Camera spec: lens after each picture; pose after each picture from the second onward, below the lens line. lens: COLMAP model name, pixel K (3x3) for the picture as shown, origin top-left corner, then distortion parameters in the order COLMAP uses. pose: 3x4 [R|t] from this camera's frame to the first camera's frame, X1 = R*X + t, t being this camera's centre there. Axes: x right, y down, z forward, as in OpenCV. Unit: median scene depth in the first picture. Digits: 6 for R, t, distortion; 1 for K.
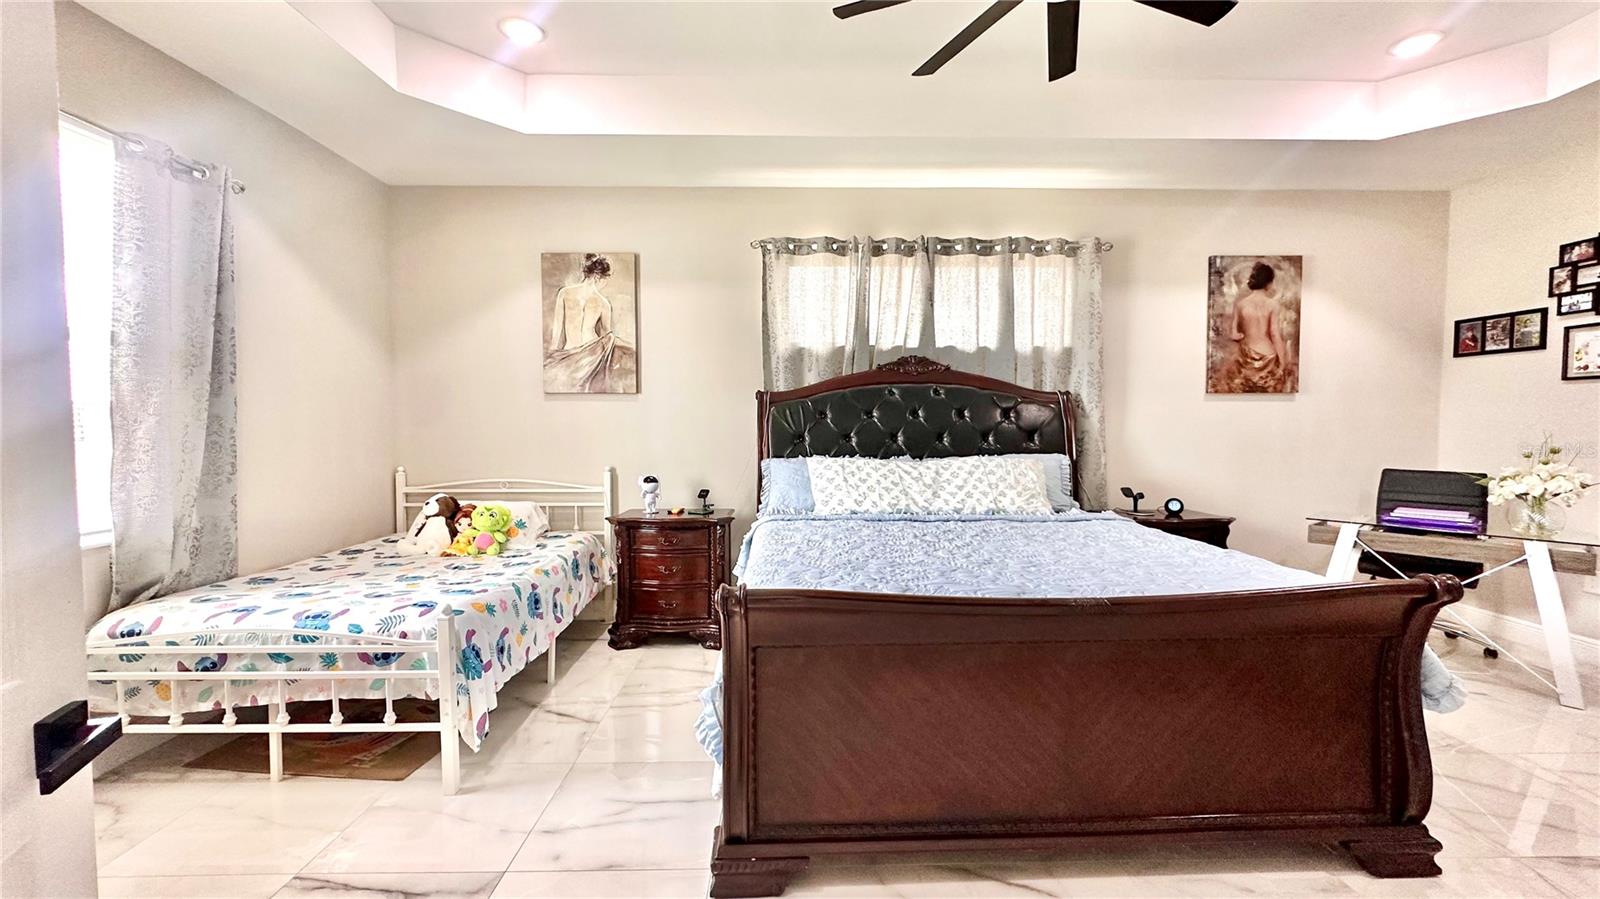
lens RADIAL K [[645.1, 0, 801.6], [0, 645.1, 450.6], [0, 0, 1]] dist [-0.005962, 0.000376]
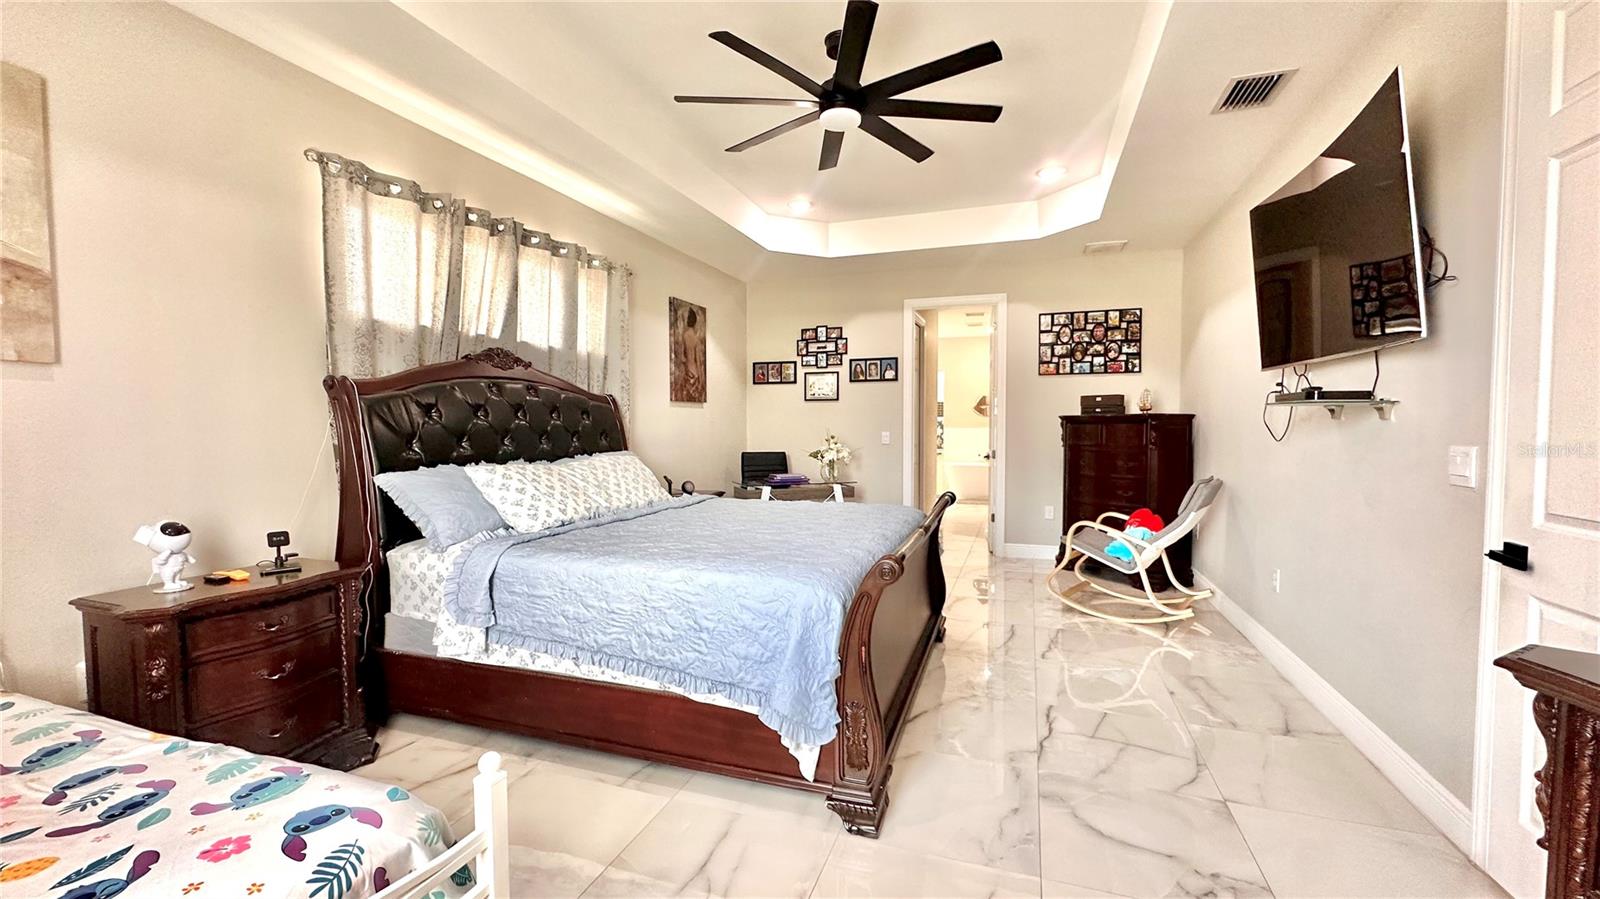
lens RADIAL K [[645.1, 0, 801.6], [0, 645.1, 450.6], [0, 0, 1]] dist [-0.005962, 0.000376]
pose [[0.345988, -0.039568, 0.937404, -0.528713], [0.039852, 0.998828, 0.027451, -0.013163], [-0.937392, 0.027860, 0.347160, 0.303677]]
